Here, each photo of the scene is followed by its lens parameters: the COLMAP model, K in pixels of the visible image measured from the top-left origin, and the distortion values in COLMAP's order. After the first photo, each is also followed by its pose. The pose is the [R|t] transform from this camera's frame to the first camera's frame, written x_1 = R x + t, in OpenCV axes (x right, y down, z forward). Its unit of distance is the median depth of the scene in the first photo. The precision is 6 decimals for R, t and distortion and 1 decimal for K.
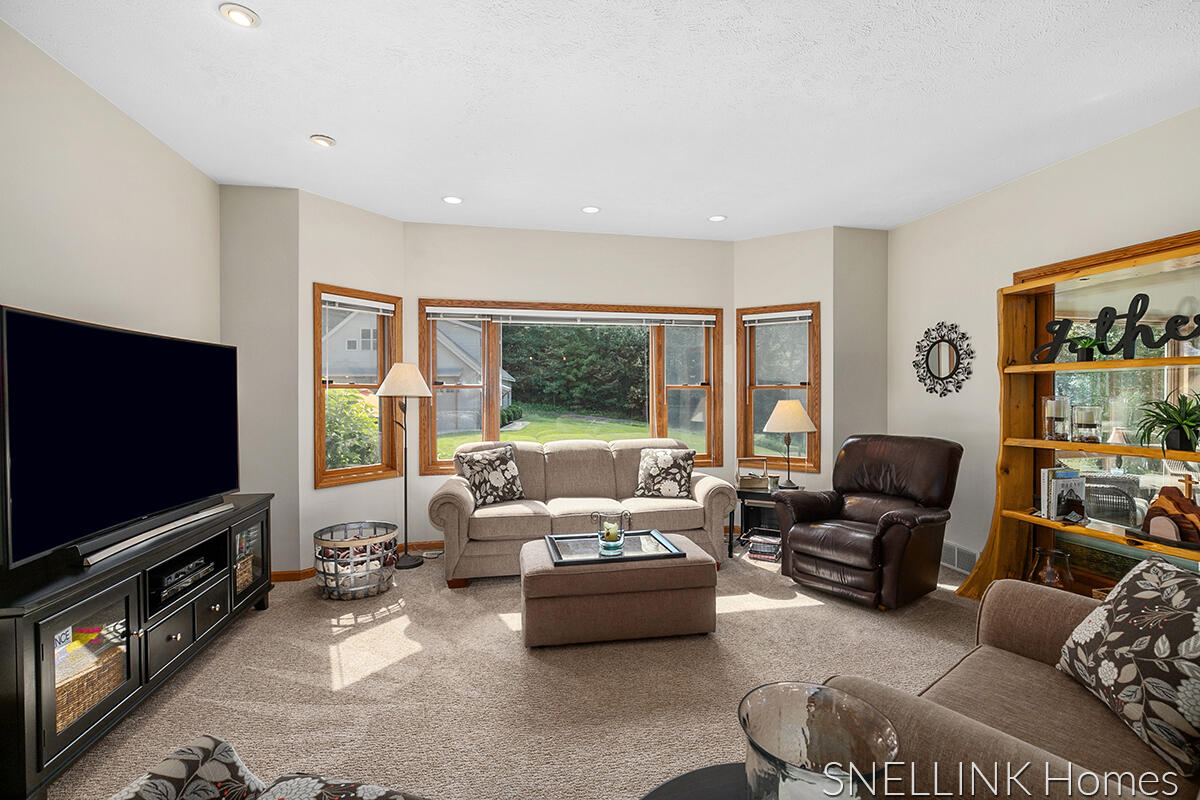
lens RADIAL K [[545.9, 0, 600.2], [0, 545.9, 397.3], [0, 0, 1]] dist [-0.013029, -0.000277]
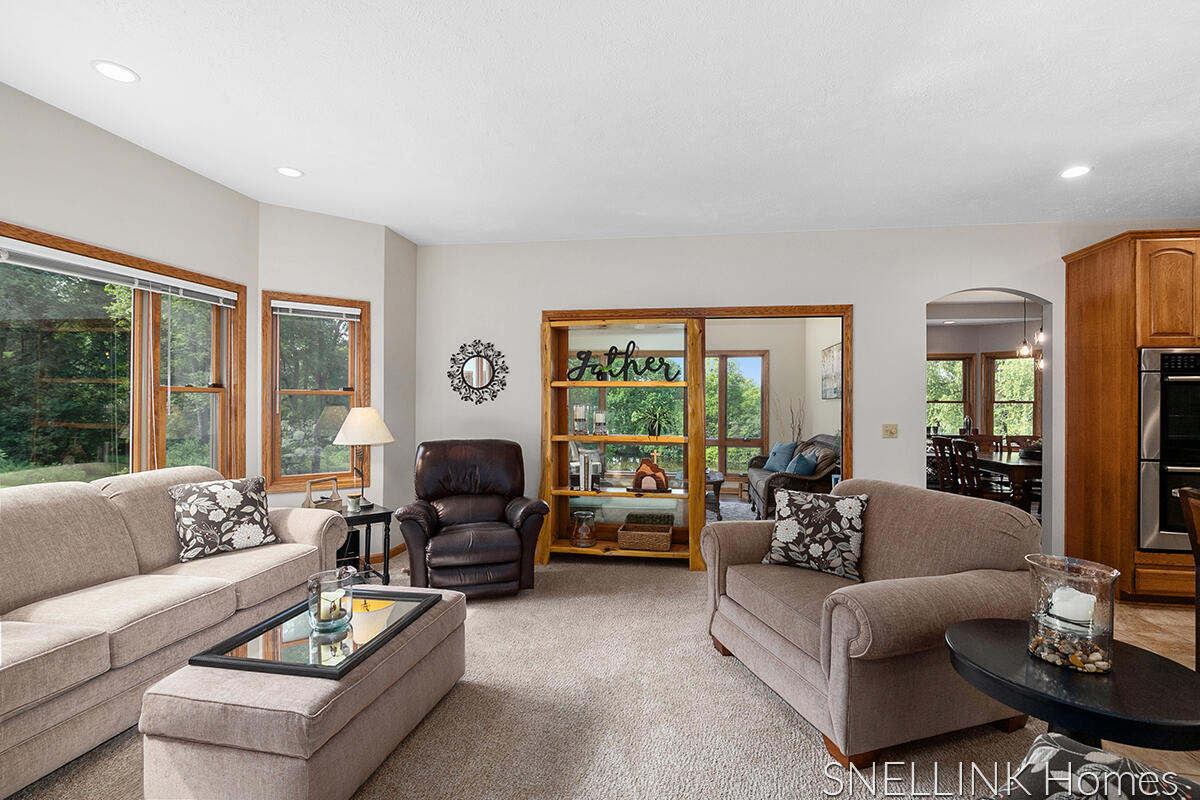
lens RADIAL K [[545.9, 0, 608.1], [0, 545.9, 401.3], [0, 0, 1]] dist [-0.013029, -0.000277]
pose [[0.344789, 0.005887, 0.938662, -0.365128], [-0.002020, 0.999983, -0.005529, -0.001143], [-0.938678, 0.000010, 0.344795, 0.331029]]
